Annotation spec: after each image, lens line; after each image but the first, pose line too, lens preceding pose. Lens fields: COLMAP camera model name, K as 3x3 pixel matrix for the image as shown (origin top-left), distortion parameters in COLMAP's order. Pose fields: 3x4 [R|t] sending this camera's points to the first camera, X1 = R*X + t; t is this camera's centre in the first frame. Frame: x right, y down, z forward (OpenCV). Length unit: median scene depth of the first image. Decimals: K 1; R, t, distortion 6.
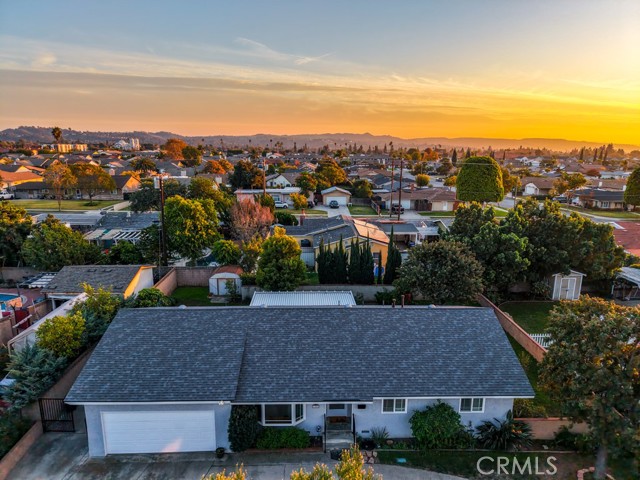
lens RADIAL K [[430.0, 0, 320.0], [0, 430.0, 240.0], [0, 0, 1]] dist [0.023570, -0.028771]
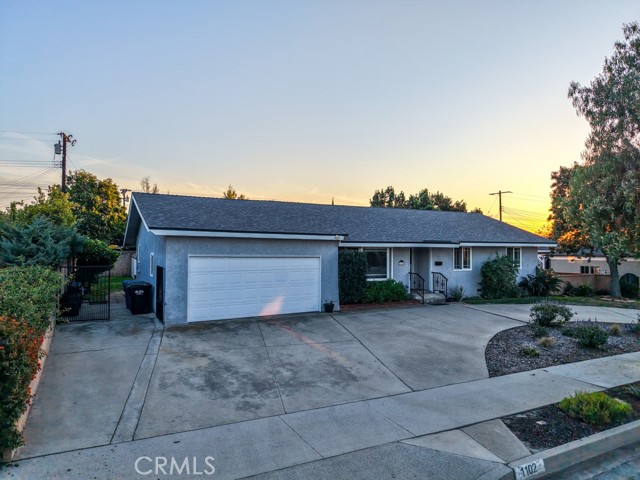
lens RADIAL K [[430.0, 0, 320.0], [0, 430.0, 240.0], [0, 0, 1]] dist [0.023570, -0.028771]
pose [[0.896961, 0.001779, 0.442106, -0.329292], [0.102352, 0.971989, -0.211567, 0.288179], [-0.430099, 0.235018, 0.871654, 0.132345]]
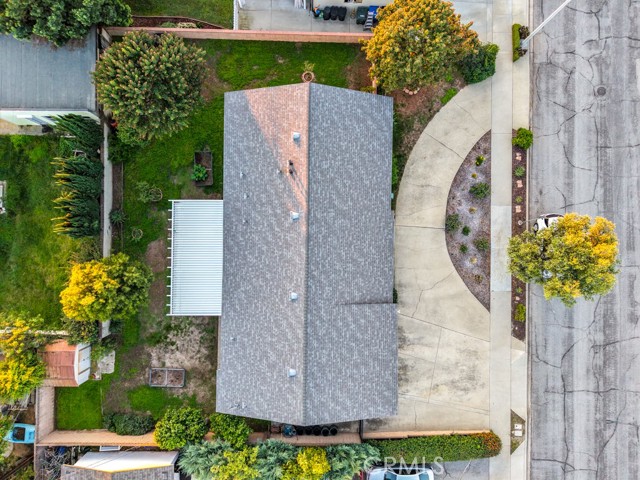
lens RADIAL K [[430.0, 0, 320.0], [0, 430.0, 240.0], [0, 0, 1]] dist [0.023570, -0.028771]
pose [[0.038046, -0.999274, -0.002226, 0.007844], [0.216022, 0.006050, 0.976370, -0.589581], [-0.975647, -0.037628, 0.216096, 0.482723]]
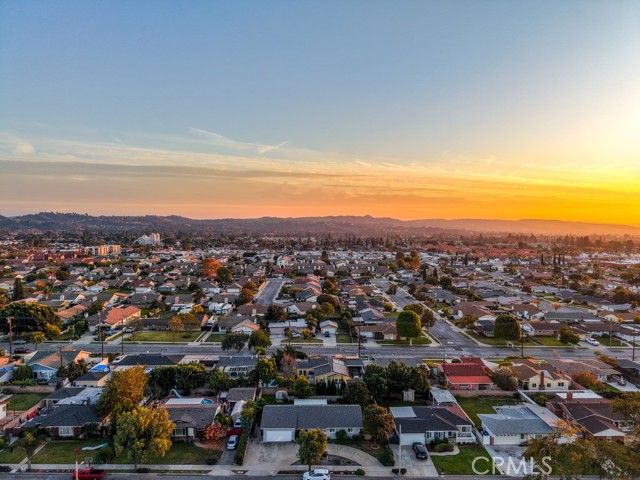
lens RADIAL K [[430.0, 0, 320.0], [0, 430.0, 240.0], [0, 0, 1]] dist [0.023570, -0.028771]
pose [[0.999963, -0.004773, -0.007102, 0.050223], [0.003424, 0.983822, -0.179118, -0.401444], [0.007842, 0.179087, 0.983802, -2.003408]]
